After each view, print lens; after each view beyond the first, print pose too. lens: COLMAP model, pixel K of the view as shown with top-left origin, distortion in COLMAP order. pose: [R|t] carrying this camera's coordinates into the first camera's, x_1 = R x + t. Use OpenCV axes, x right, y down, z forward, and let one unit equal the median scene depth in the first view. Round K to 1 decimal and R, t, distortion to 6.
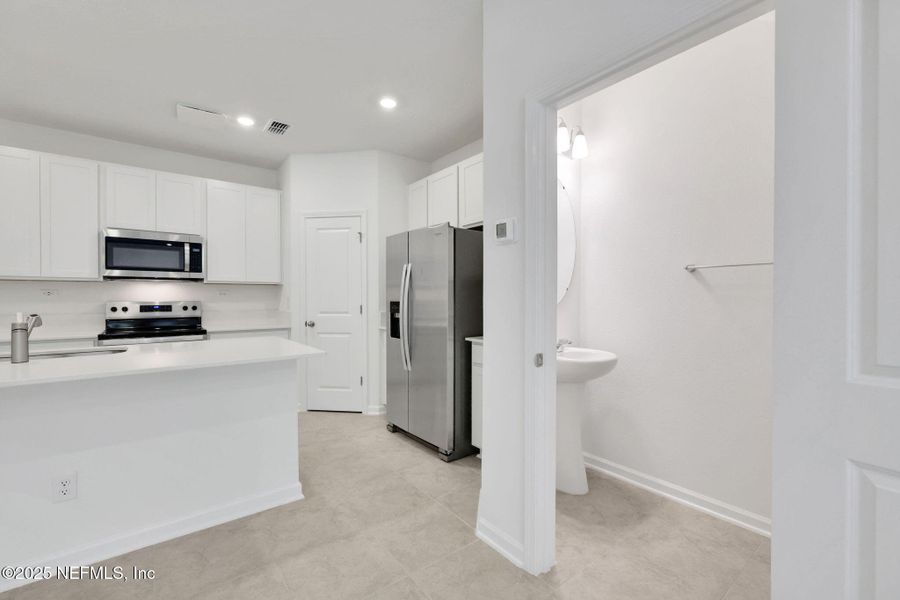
lens RADIAL K [[381.1, 0, 450.0], [0, 381.1, 300.0], [0, 0, 1]] dist [0.001363, 0.000077]
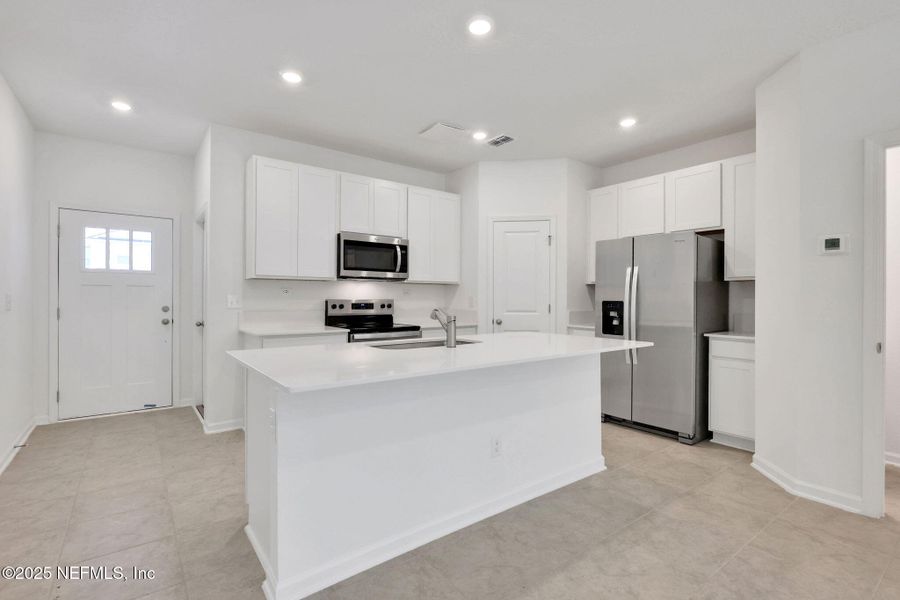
lens RADIAL K [[422.2, 0, 451.8], [0, 422.2, 299.4], [0, 0, 1]] dist [-0.001140, -0.000210]
pose [[0.999955, 0.006896, -0.006516, -0.595008], [-0.006918, 0.999970, -0.003340, 0.006114], [0.006492, 0.003385, 0.999973, -0.206086]]
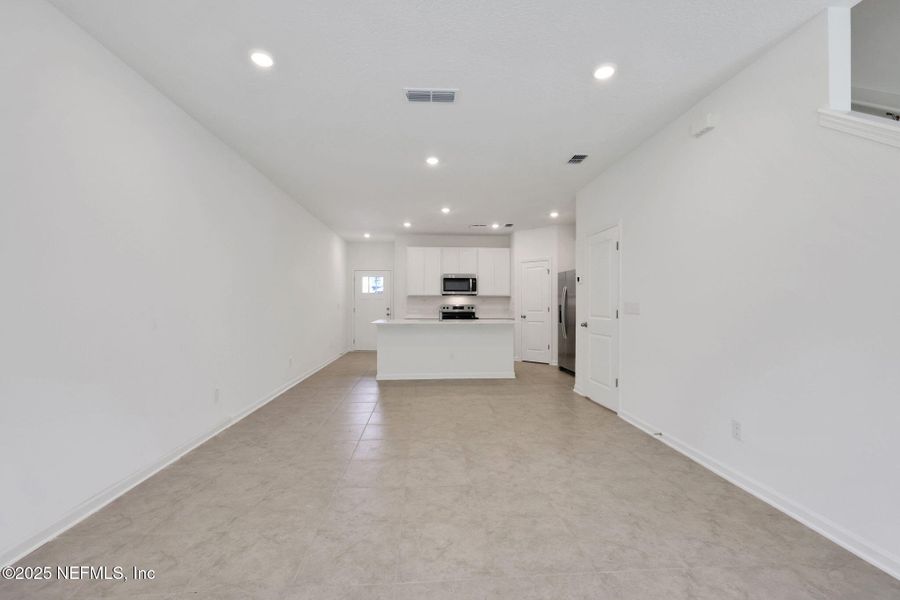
lens RADIAL K [[386.0, 0, 446.1], [0, 386.0, 302.9], [0, 0, 1]] dist [-0.001281, 0.012840]
pose [[0.827434, 0.001693, -0.561561, 0.508851], [-0.006428, 0.999958, -0.006457, 0.009722], [0.561527, 0.008953, 0.827410, -1.052491]]
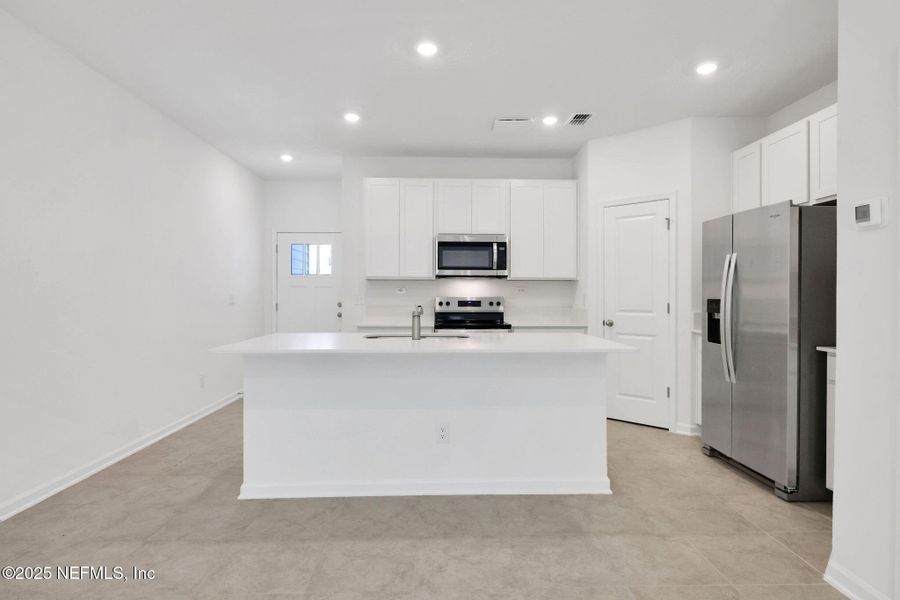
lens RADIAL K [[492.0, 0, 451.0], [0, 492.0, 295.3], [0, 0, 1]] dist [-0.001592, -0.000481]
pose [[0.810293, 0.005001, -0.586004, 0.019933], [-0.007807, 0.999967, -0.002262, 0.002216], [0.585973, 0.006408, 0.810305, -0.209119]]
